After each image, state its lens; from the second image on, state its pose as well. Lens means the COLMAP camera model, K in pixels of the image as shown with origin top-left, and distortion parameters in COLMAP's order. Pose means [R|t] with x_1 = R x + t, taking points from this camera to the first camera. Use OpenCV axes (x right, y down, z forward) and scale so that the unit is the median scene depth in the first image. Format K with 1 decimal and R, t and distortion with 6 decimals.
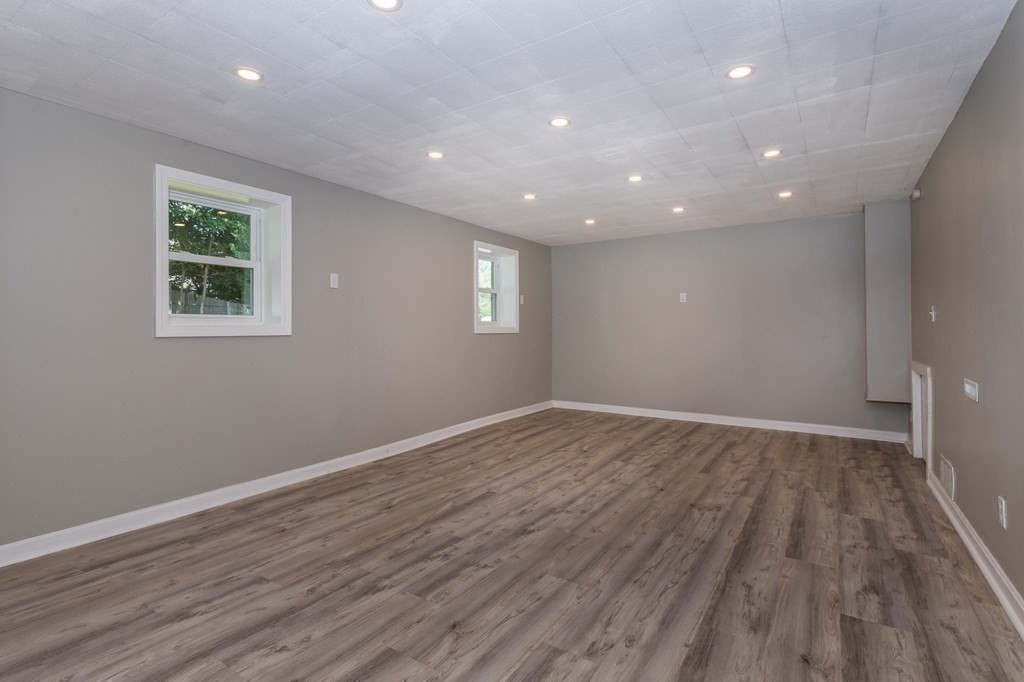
lens RADIAL K [[499.3, 0, 507.4], [0, 499.3, 333.6], [0, 0, 1]] dist [0.000950, -0.000887]
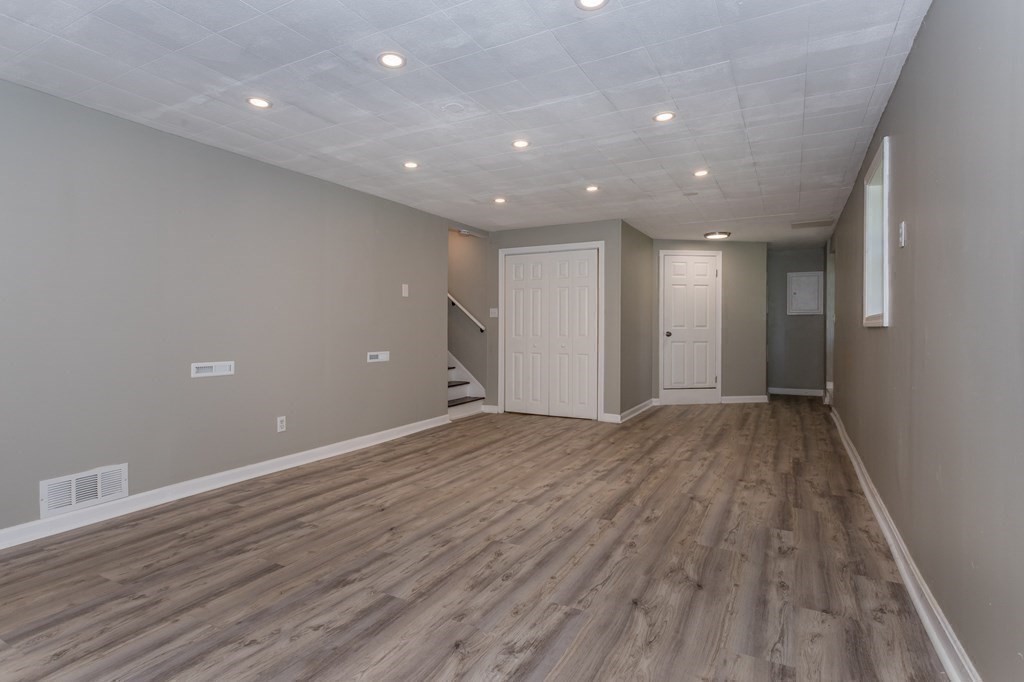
lens RADIAL K [[499.3, 0, 513.5], [0, 499.3, 339.1], [0, 0, 1]] dist [0.000950, -0.000887]
pose [[-0.996001, 0.007077, -0.089062, 0.205571], [0.004564, 0.999587, 0.028380, -0.001328], [0.089226, 0.027860, -0.995622, 1.933520]]
